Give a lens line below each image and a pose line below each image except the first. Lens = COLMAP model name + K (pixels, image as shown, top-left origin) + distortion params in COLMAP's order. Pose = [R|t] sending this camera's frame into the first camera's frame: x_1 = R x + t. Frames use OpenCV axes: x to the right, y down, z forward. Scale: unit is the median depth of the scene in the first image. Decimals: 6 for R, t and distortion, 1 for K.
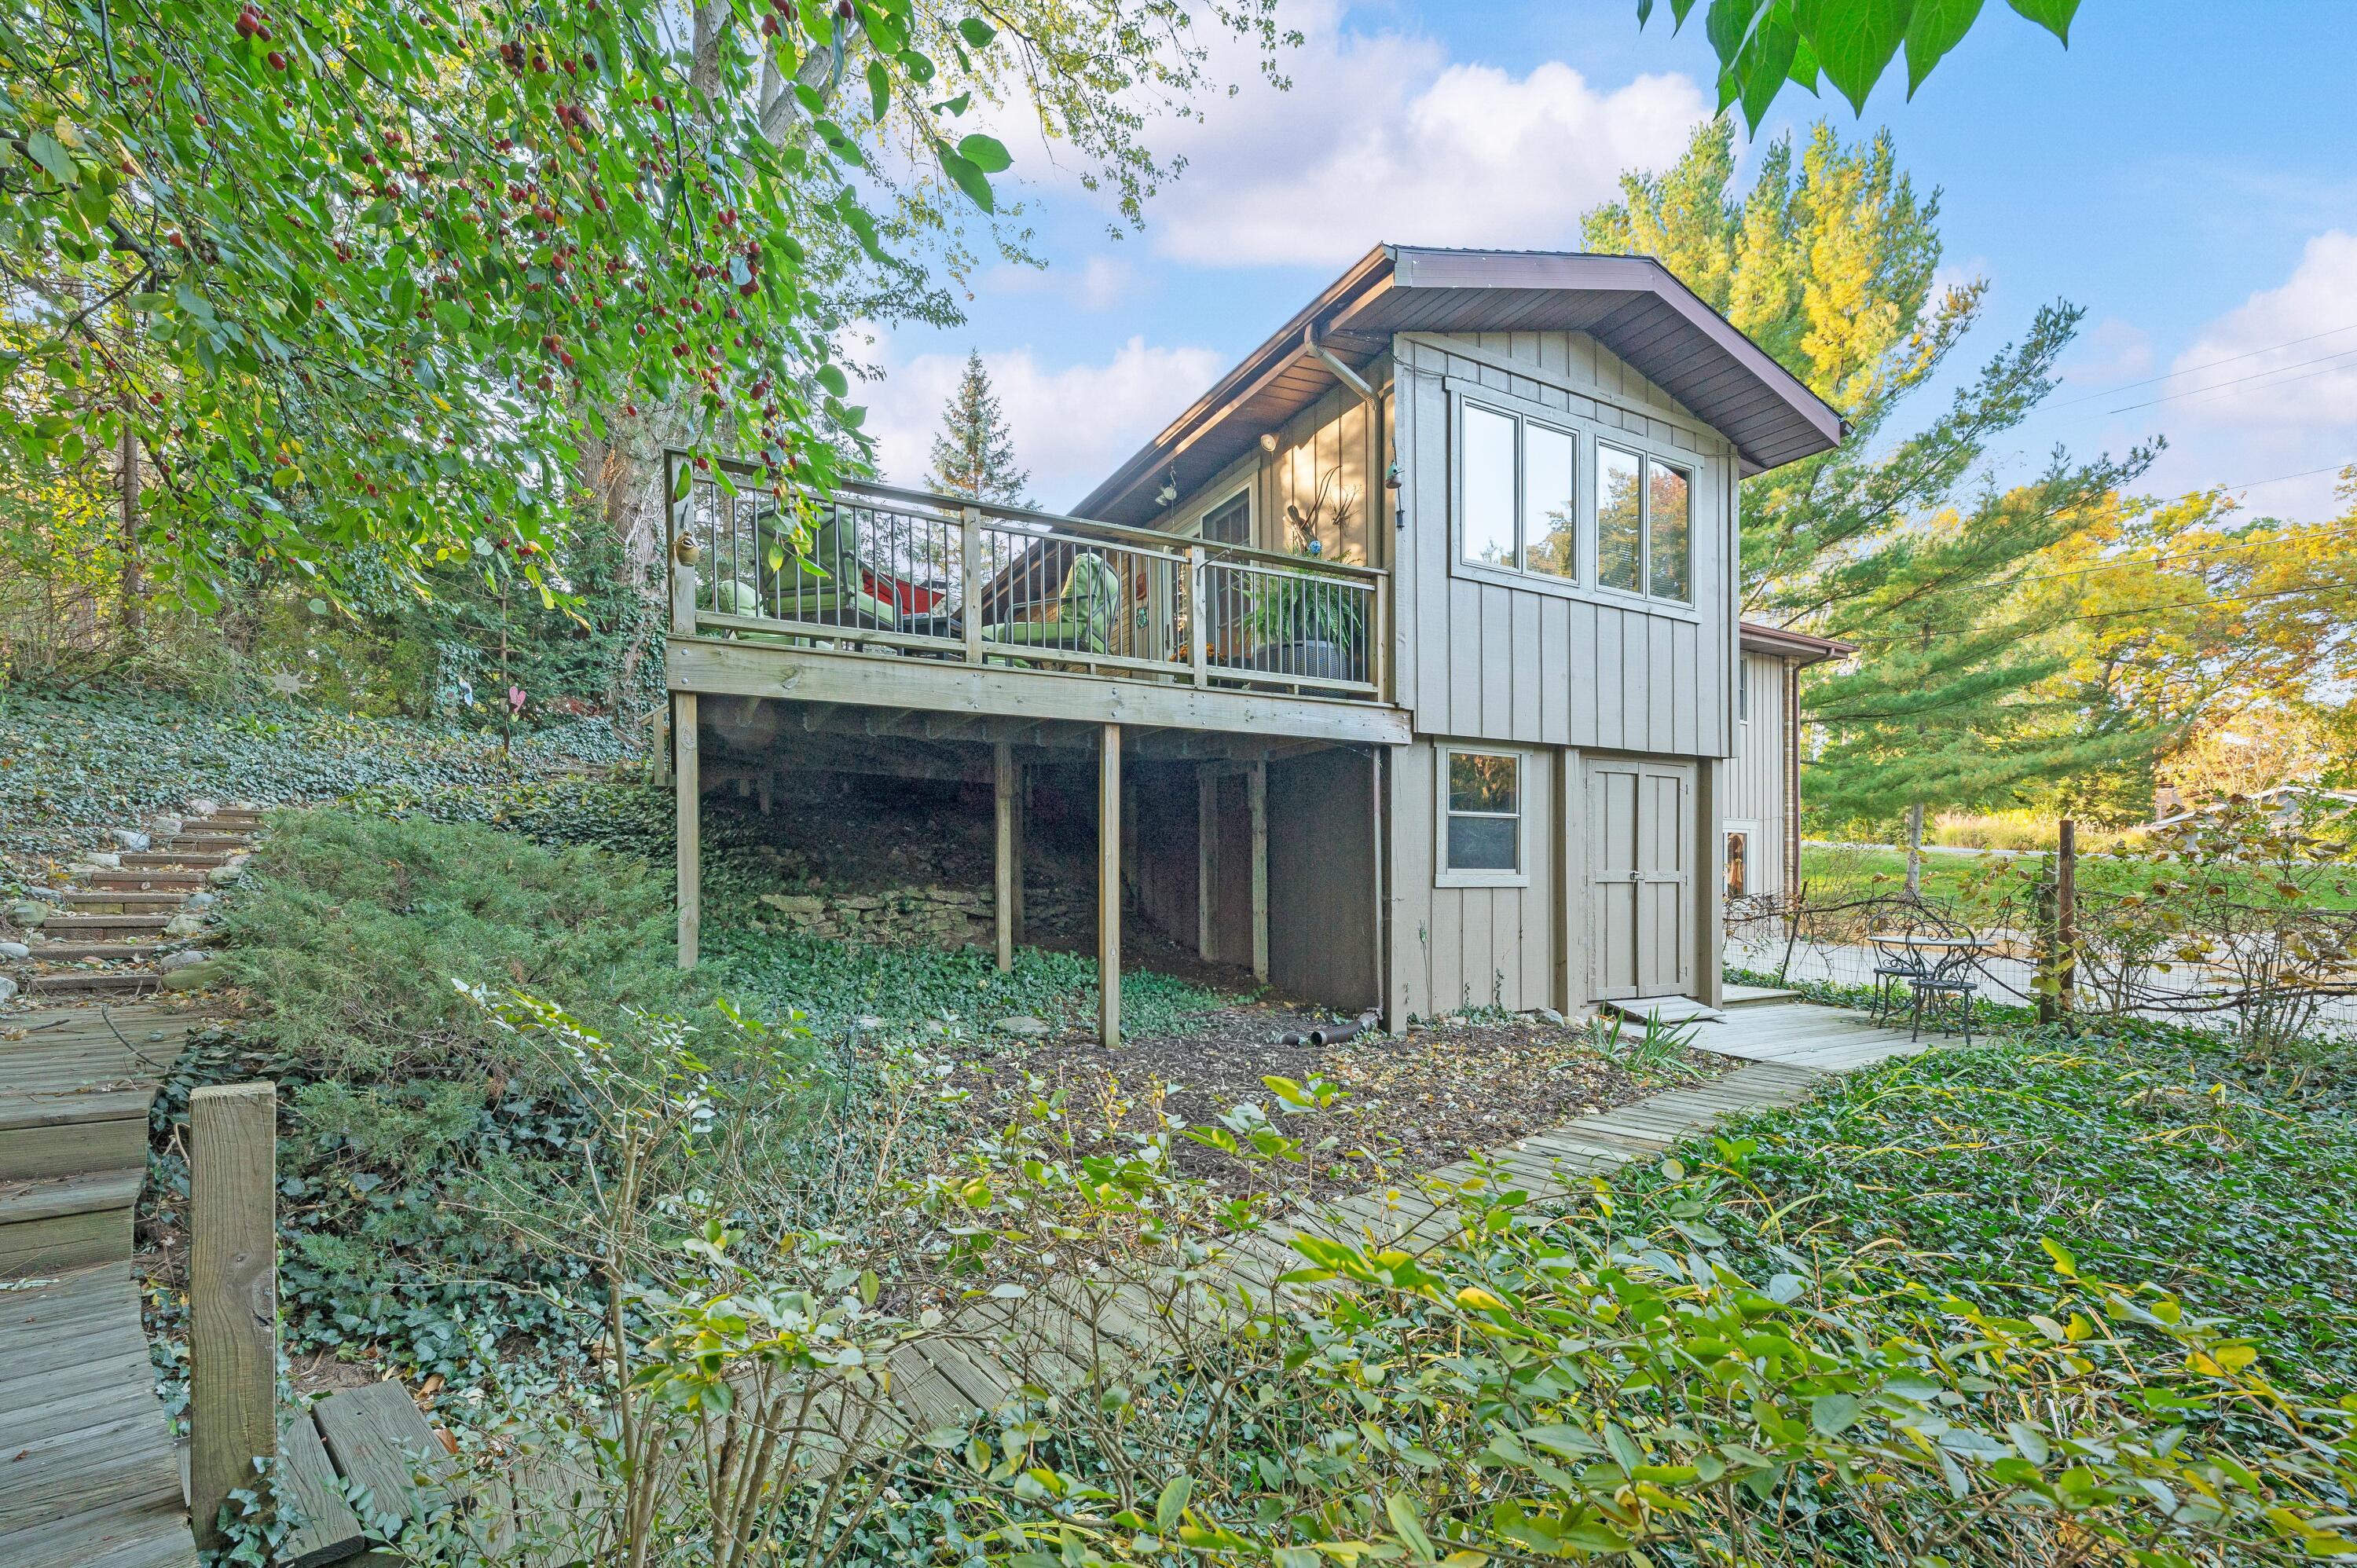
lens RADIAL K [[1028.1, 0, 1182.6], [0, 1028.1, 872.9], [0, 0, 1]] dist [0.000233, -0.000020]
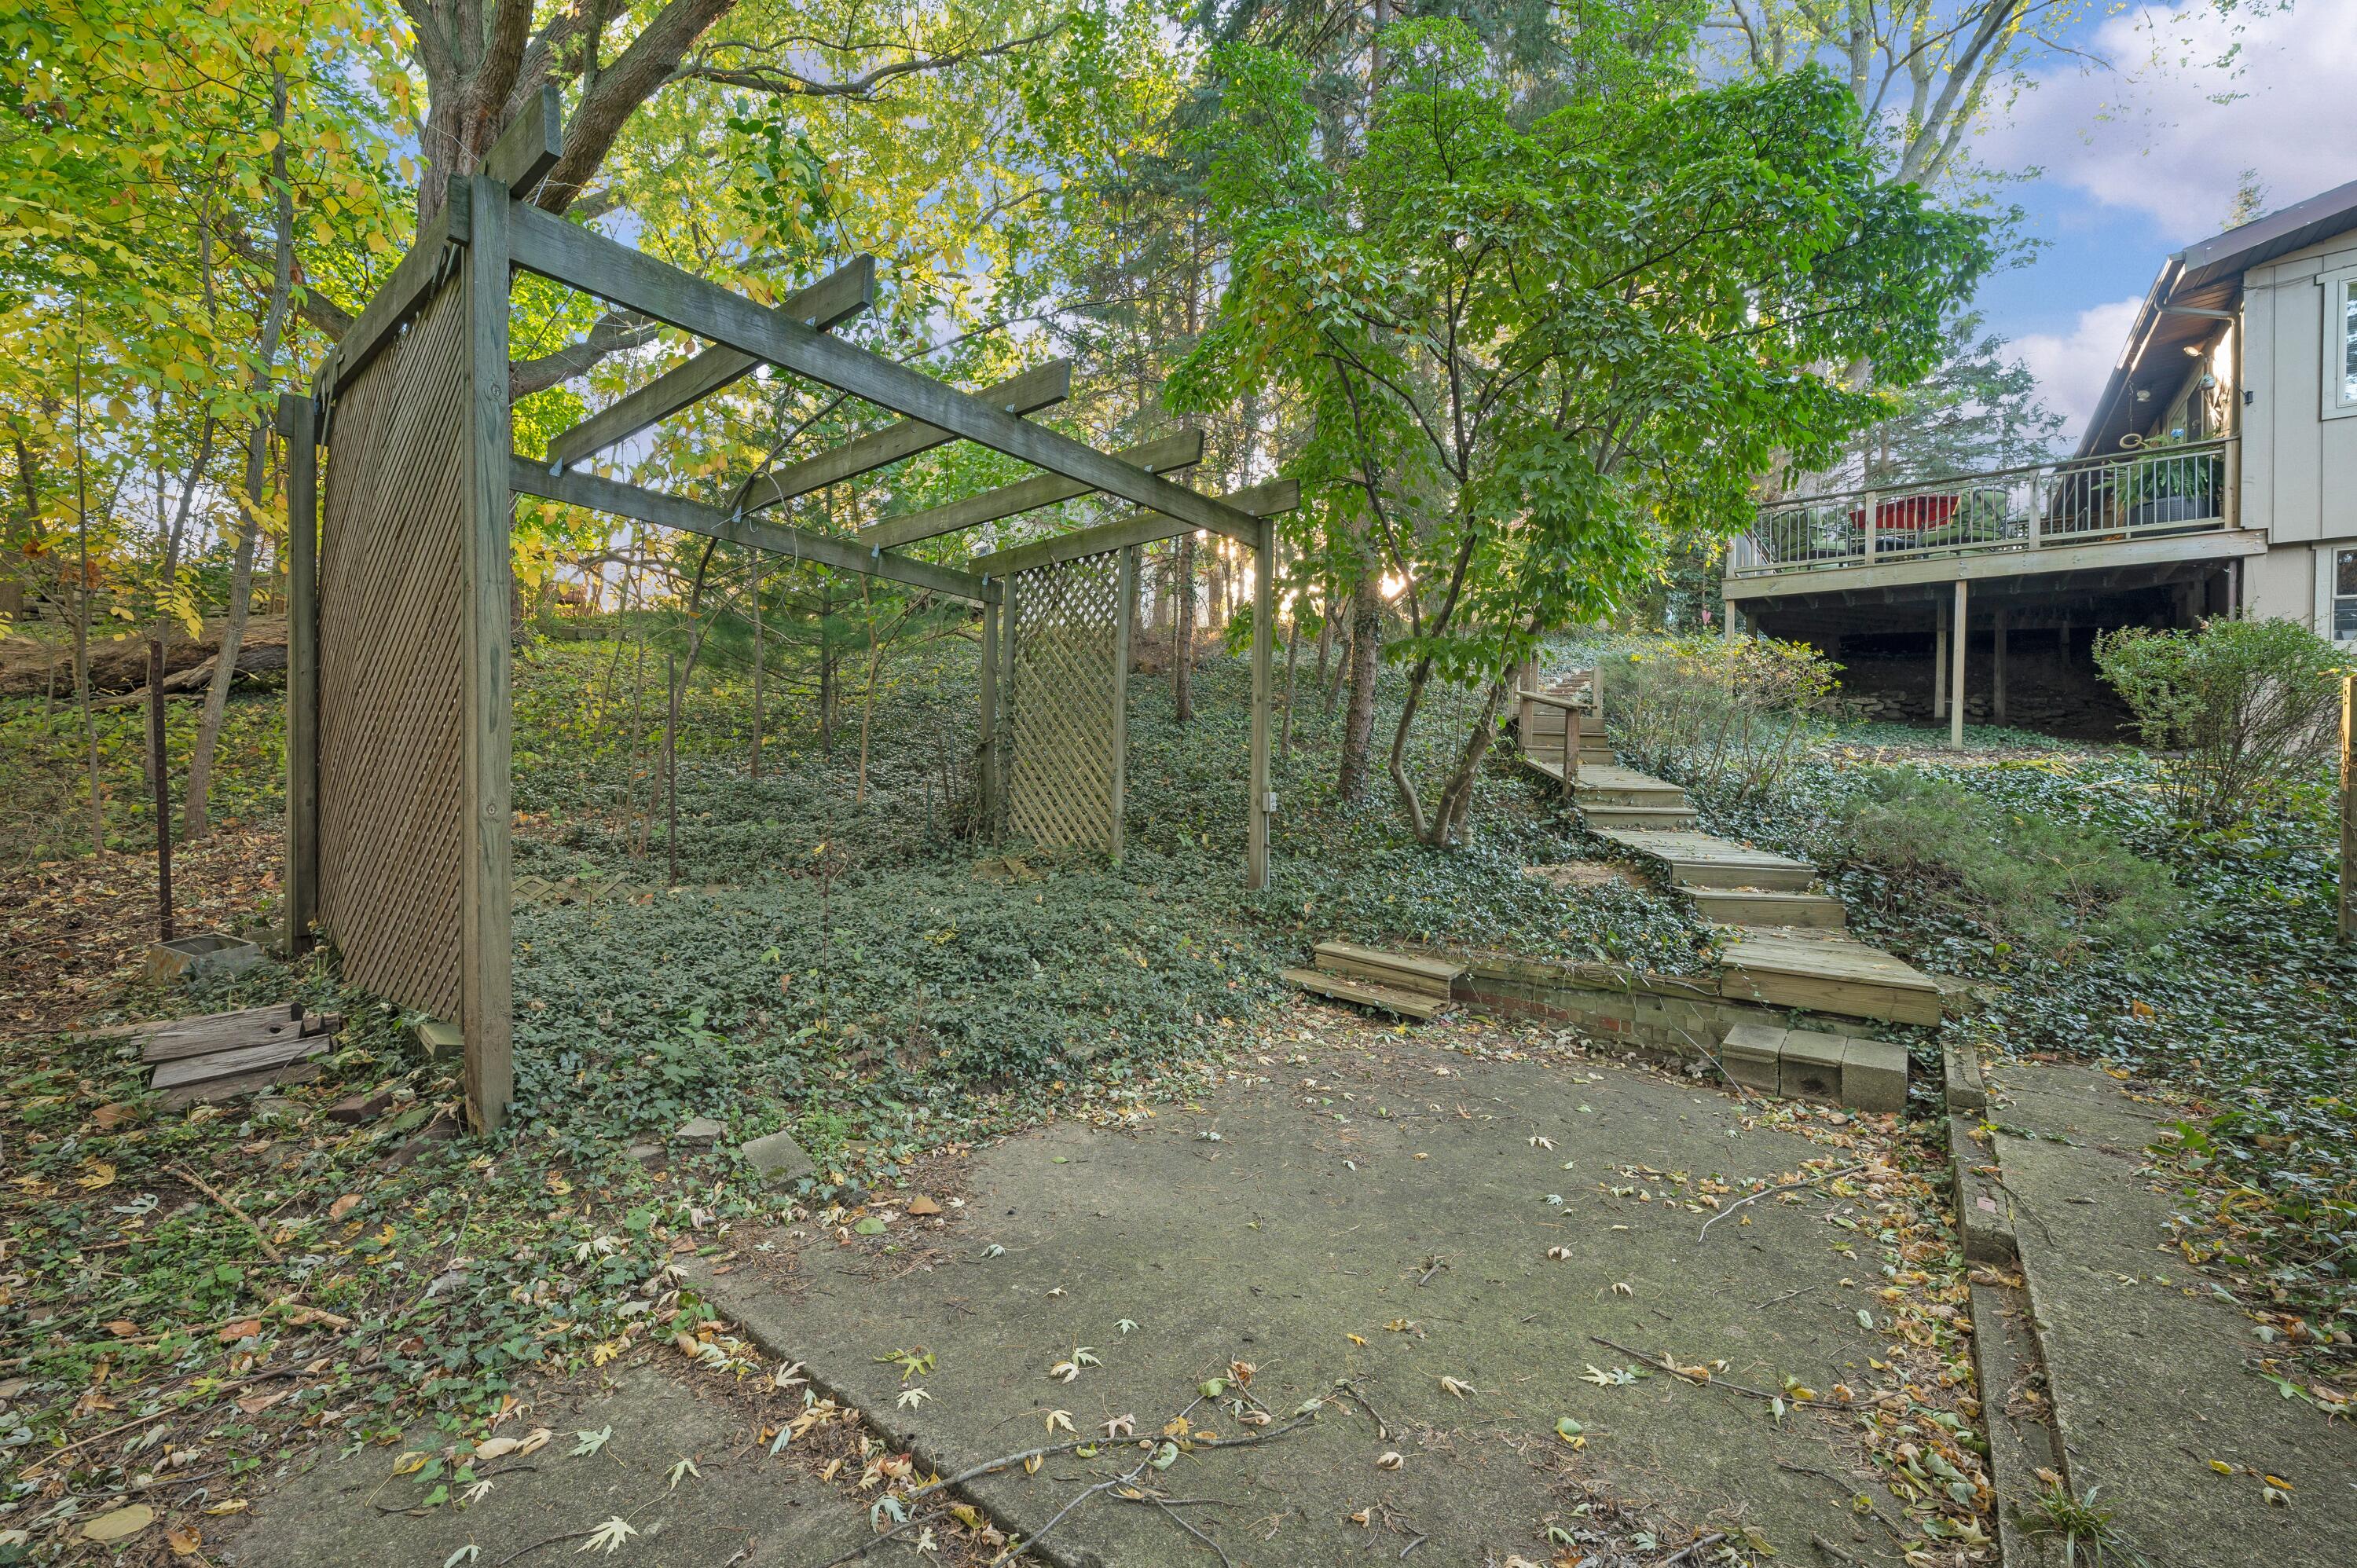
lens RADIAL K [[916.7, 0, 1178.5], [0, 916.7, 784.0], [0, 0, 1]] dist [-0.000797, -0.000126]
pose [[0.408153, 0.025564, -0.912556, 0.767595], [-0.013724, 0.999667, 0.021866, 0.184431], [0.912810, 0.003599, 0.408368, -0.871367]]
